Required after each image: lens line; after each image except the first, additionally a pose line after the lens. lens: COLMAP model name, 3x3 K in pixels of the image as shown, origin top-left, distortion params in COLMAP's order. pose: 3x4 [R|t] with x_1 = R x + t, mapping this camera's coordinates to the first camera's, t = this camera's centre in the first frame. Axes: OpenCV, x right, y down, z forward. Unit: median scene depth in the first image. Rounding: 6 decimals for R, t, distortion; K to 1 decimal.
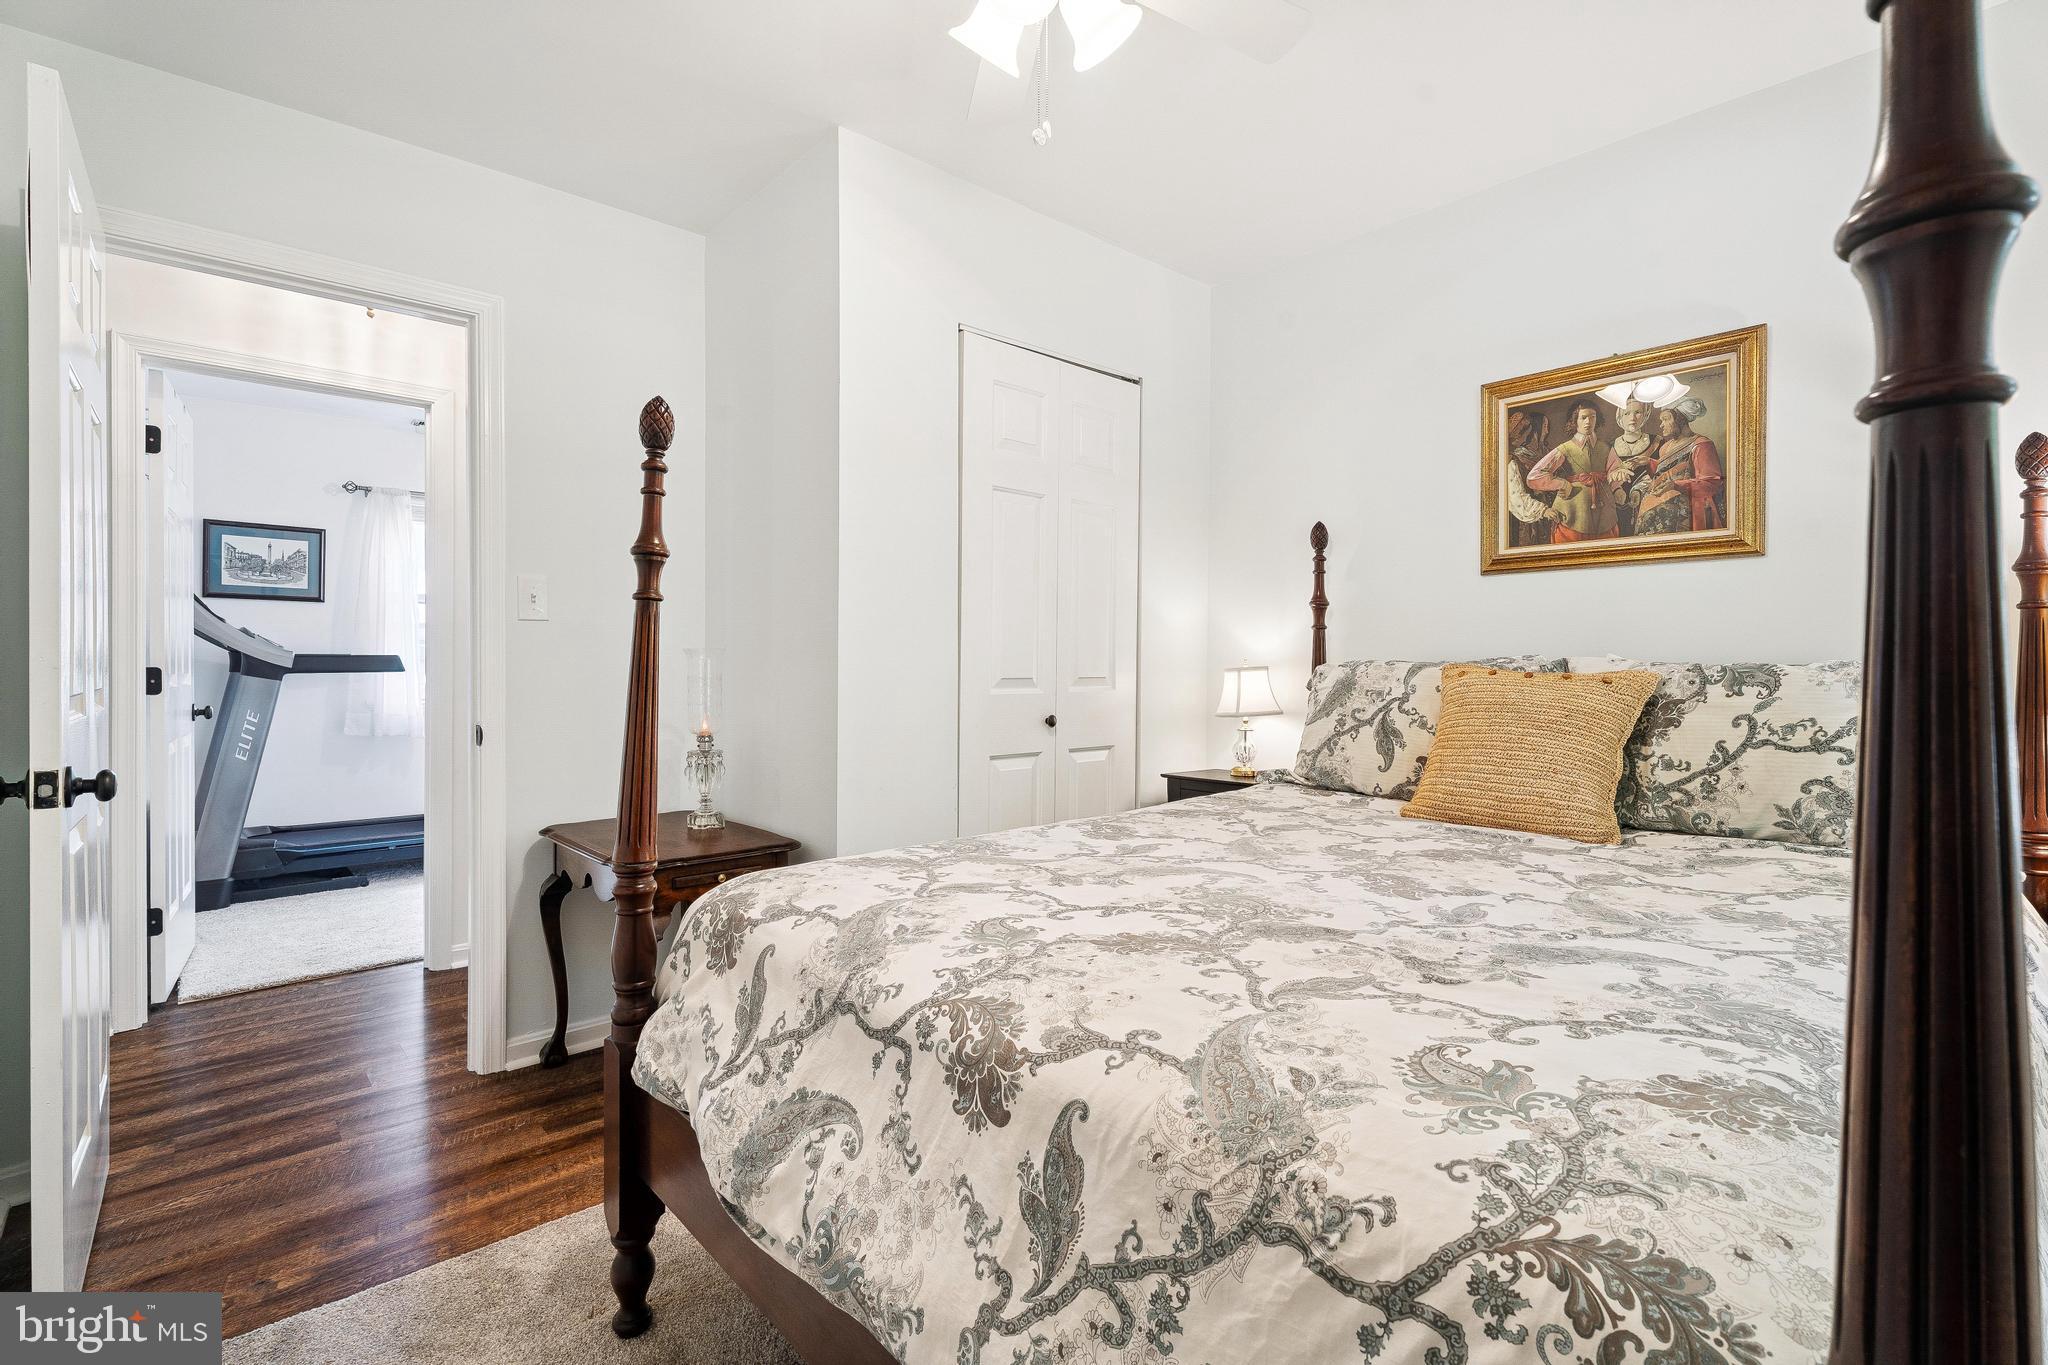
lens RADIAL K [[920.0, 0, 1025.0], [0, 920.0, 666.3], [0, 0, 1]] dist [-0.002943, -0.000082]
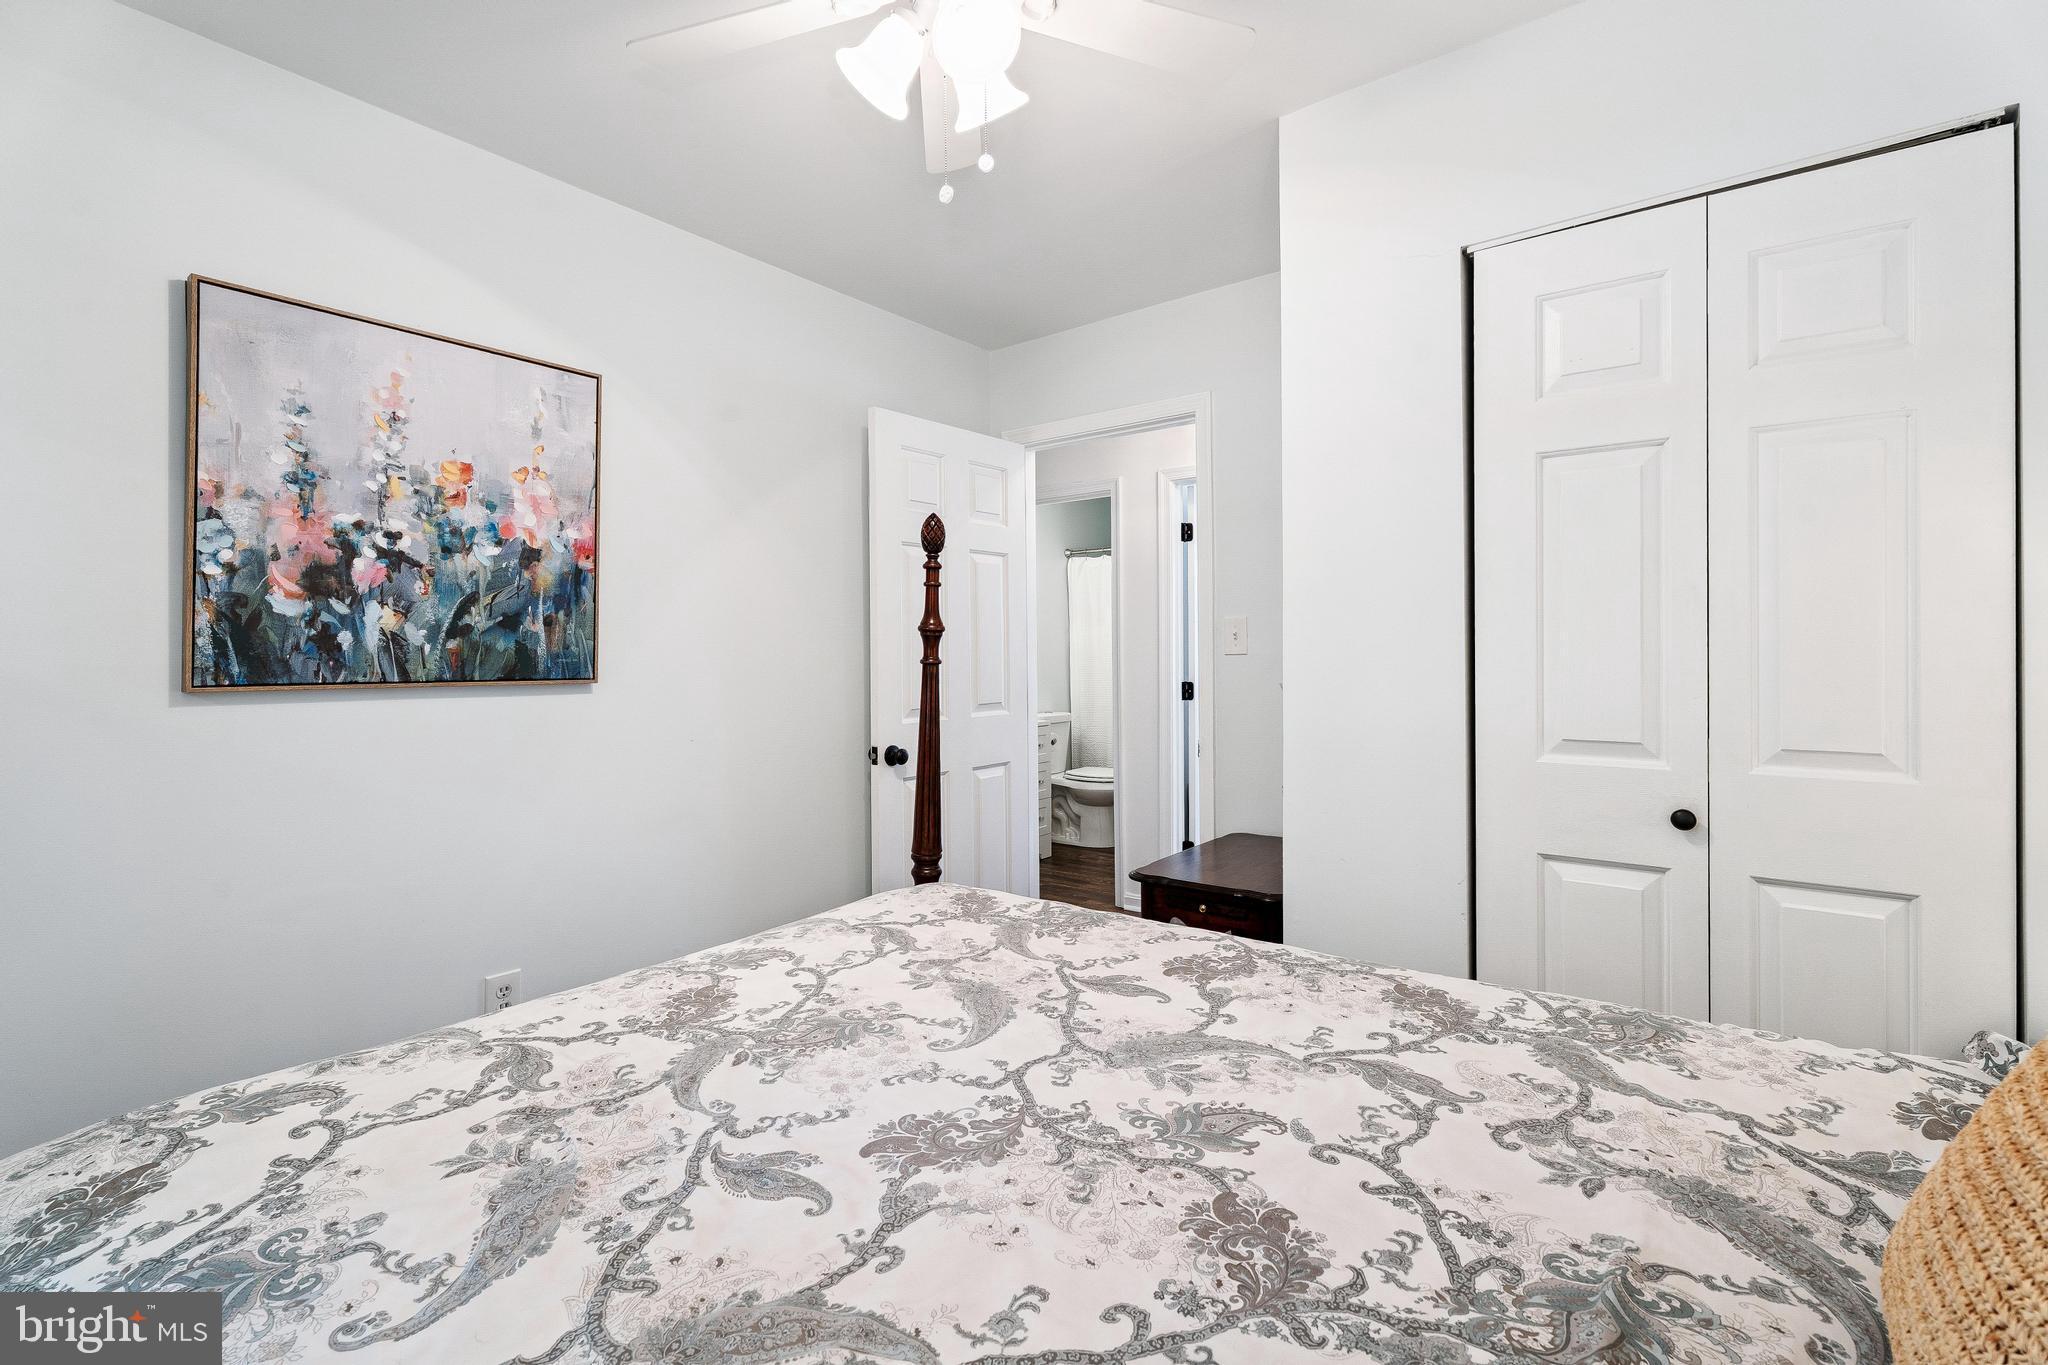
lens RADIAL K [[927.4, 0, 1045.1], [0, 927.4, 656.6], [0, 0, 1]] dist [0.012000, -0.005477]
pose [[0.198330, 0.002545, -0.980132, 0.636996], [0.001761, 0.999994, 0.002953, -0.056429], [0.980134, -0.002311, 0.198324, 0.580737]]
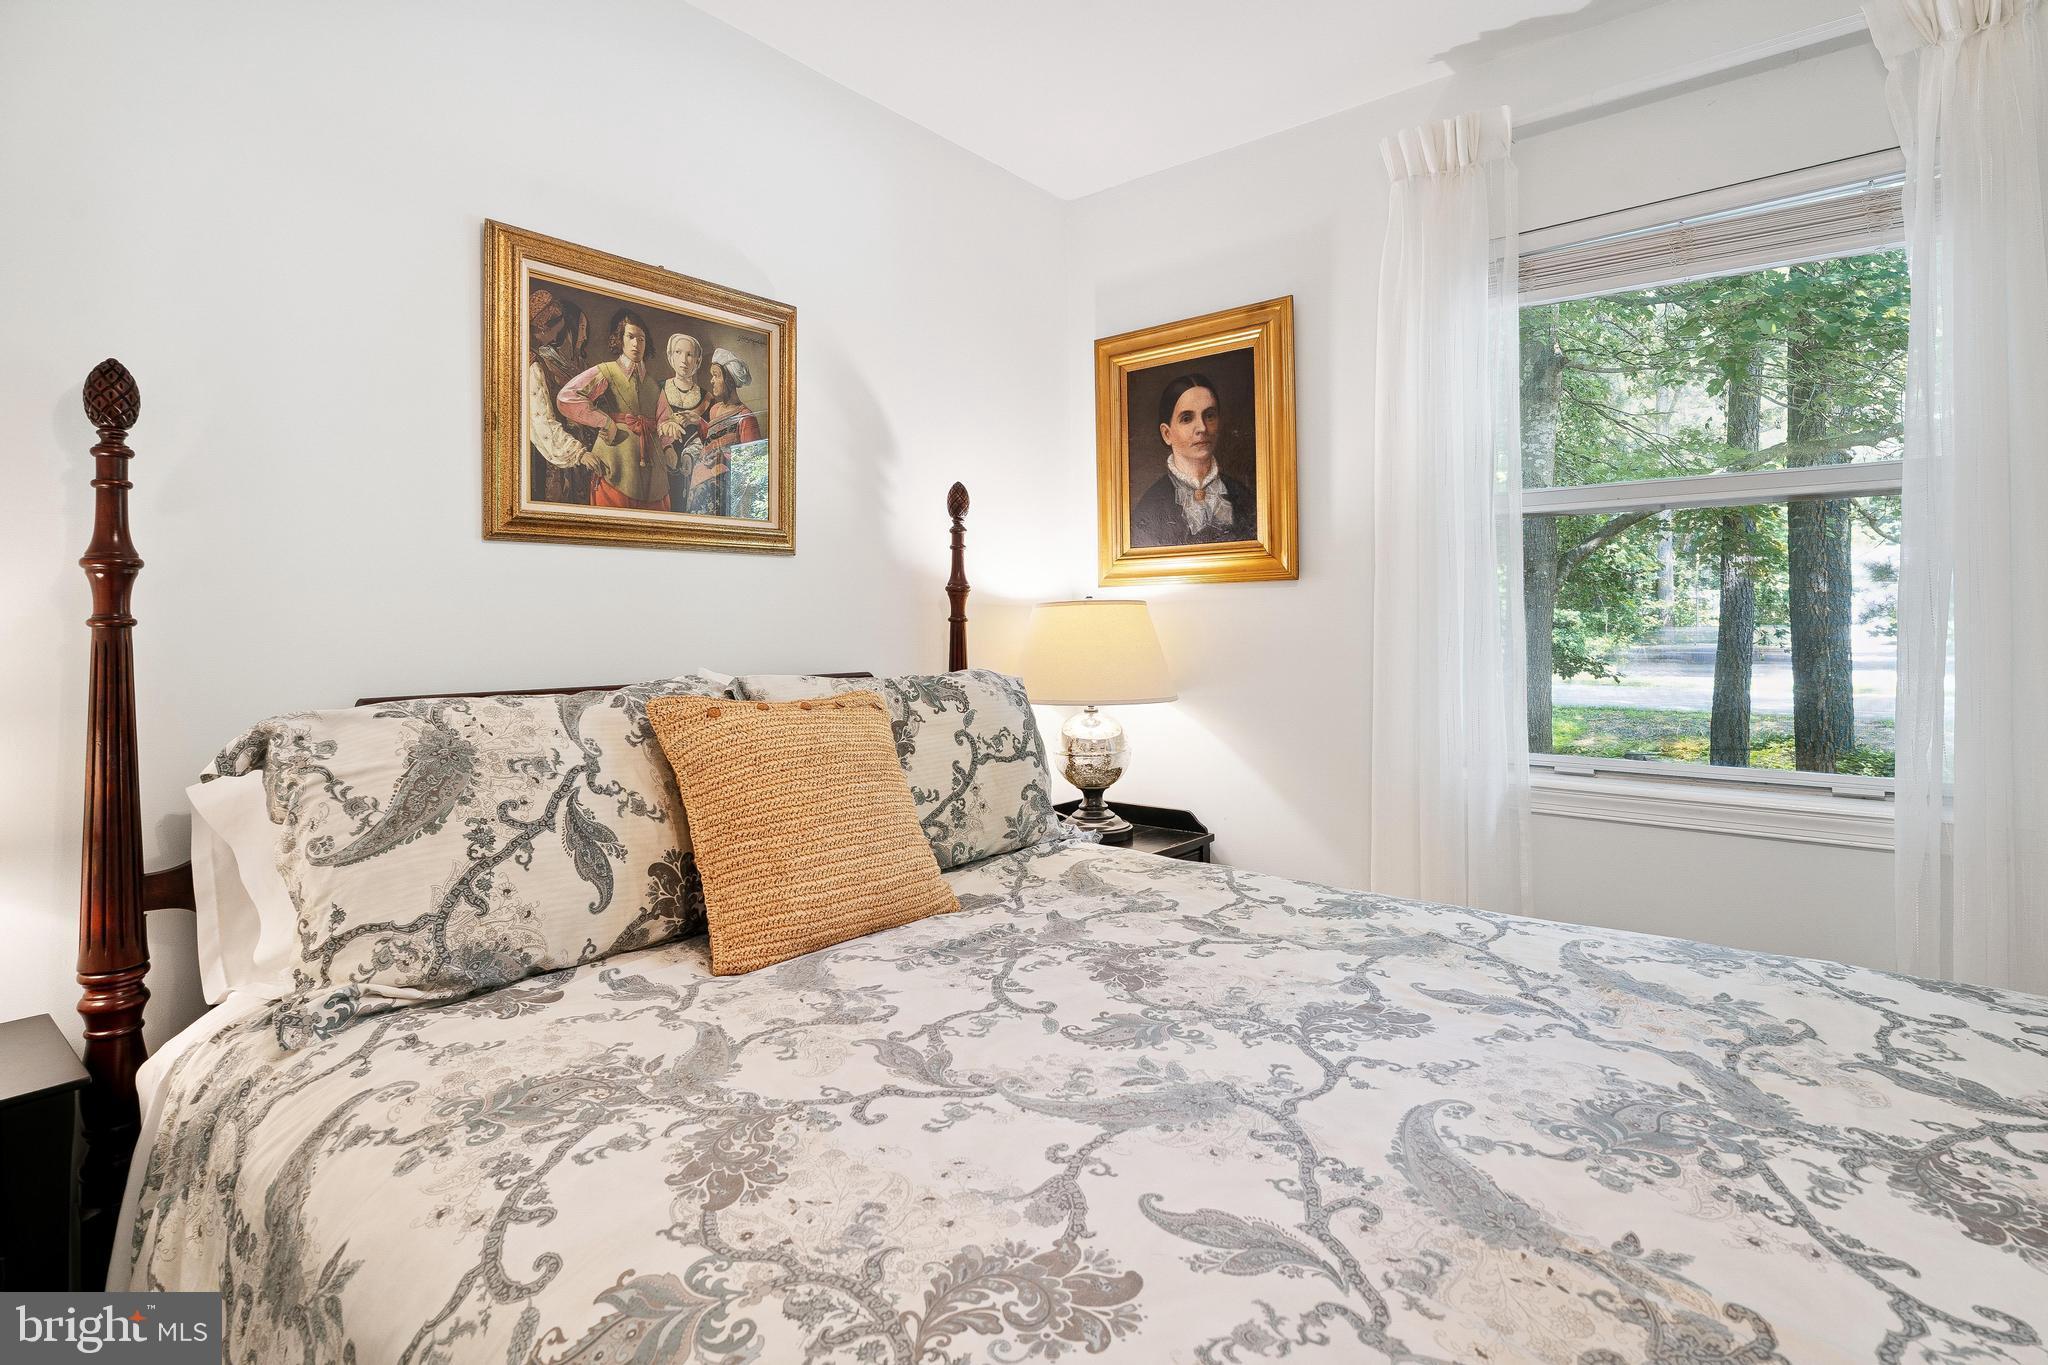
lens RADIAL K [[1003.5, 0, 1031.1], [0, 1003.5, 609.6], [0, 0, 1]] dist [-0.000307, -0.002266]
pose [[-0.139869, 0.012718, 0.990088, -0.212876], [0.010751, 0.999878, -0.011325, -0.048498], [-0.990112, 0.009060, -0.139988, 0.841922]]
